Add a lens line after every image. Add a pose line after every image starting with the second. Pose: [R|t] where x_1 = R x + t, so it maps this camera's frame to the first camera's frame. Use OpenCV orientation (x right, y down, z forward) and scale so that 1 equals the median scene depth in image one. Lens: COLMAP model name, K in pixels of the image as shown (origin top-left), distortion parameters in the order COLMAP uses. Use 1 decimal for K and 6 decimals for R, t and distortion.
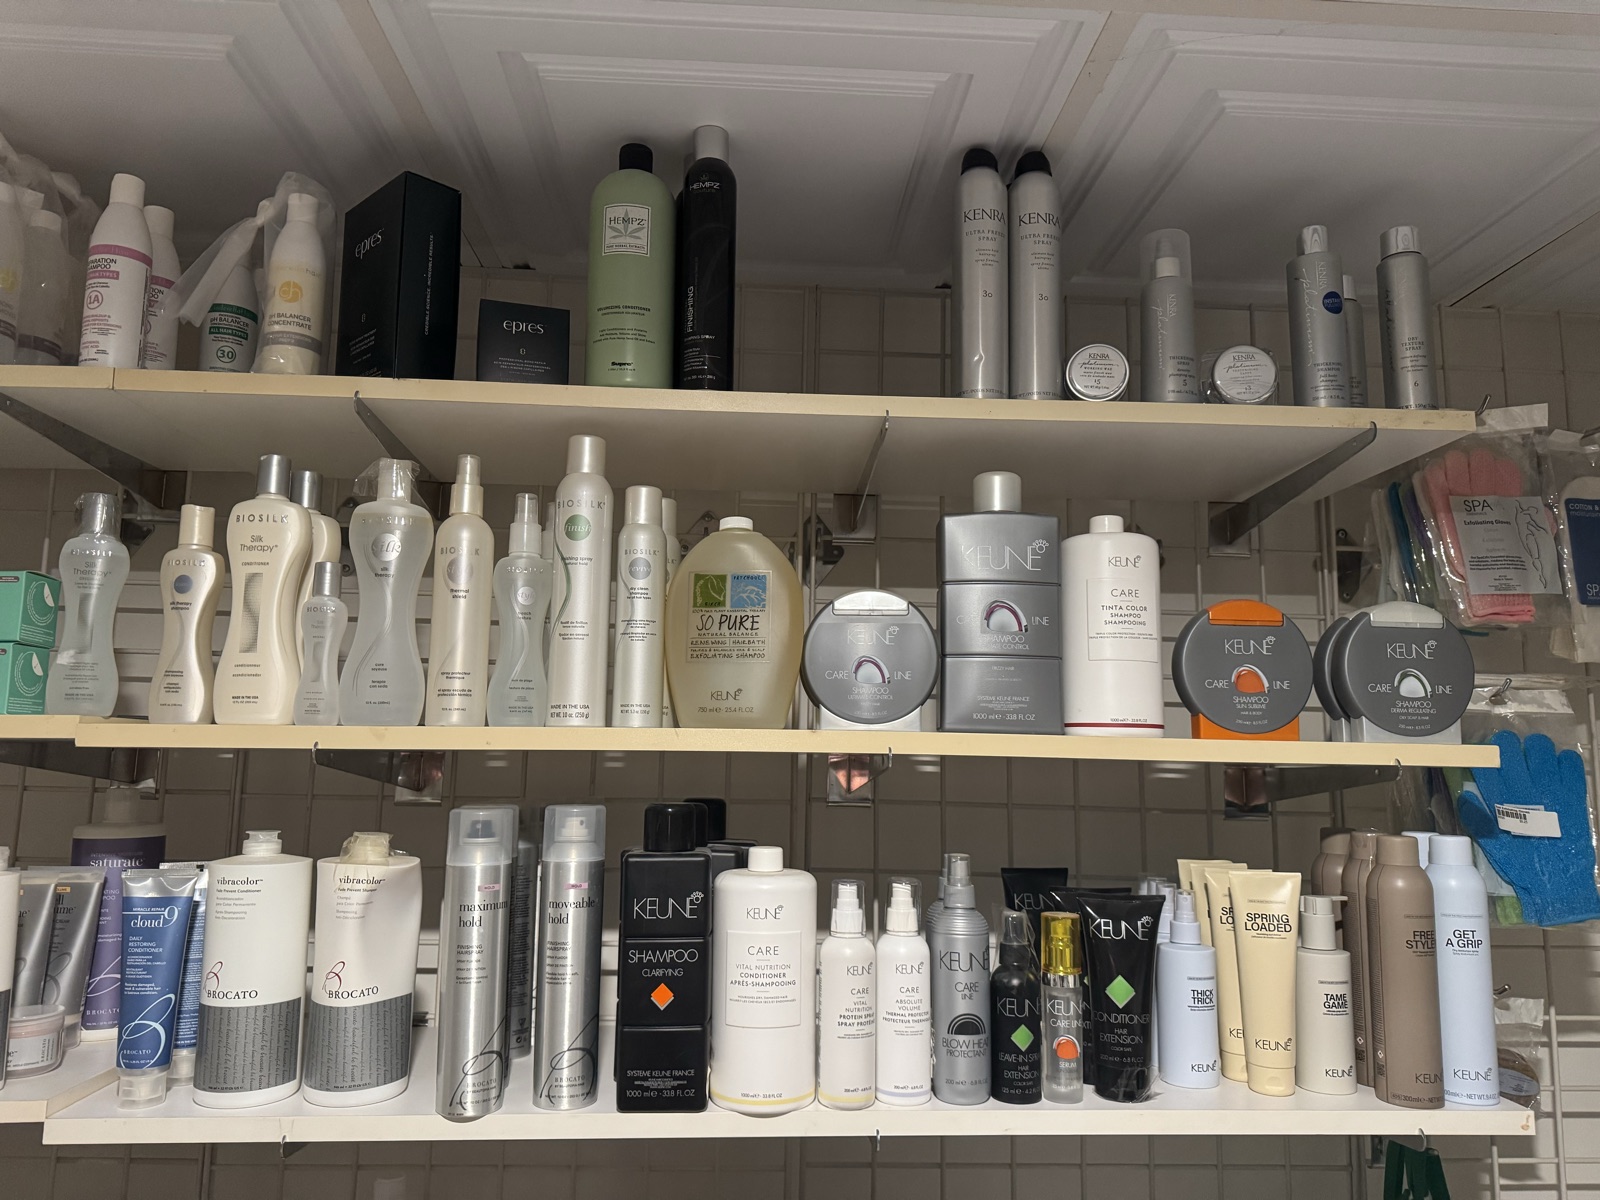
lens RADIAL K [[1097.7, 0, 809.5], [0, 1097.7, 577.7], [0, 0, 1]] dist [0.023658, -0.032976]
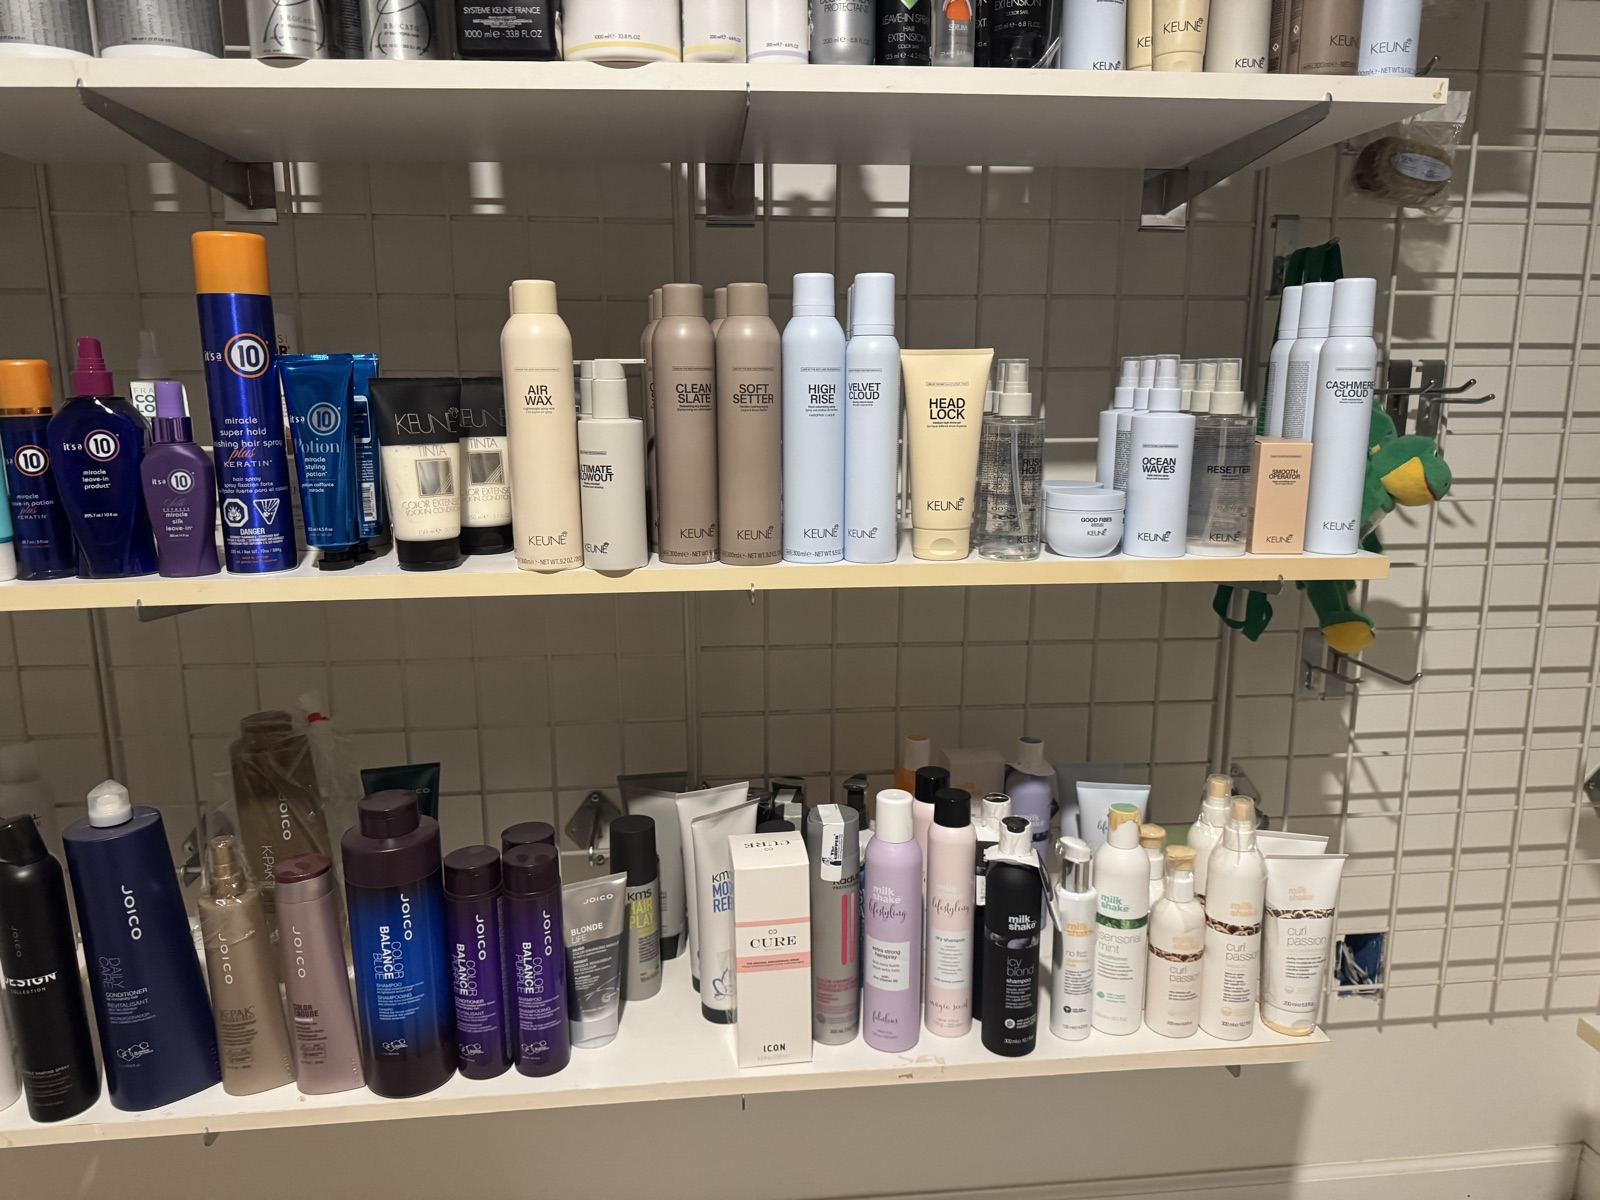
lens RADIAL K [[1097.7, 0, 807.1], [0, 1097.7, 602.5], [0, 0, 1]] dist [0.023658, -0.032976]
pose [[0.998705, -0.029409, 0.041506, 0.057897], [0.013891, 0.942595, 0.333648, 0.583406], [-0.048935, -0.332640, 0.941783, -0.008835]]
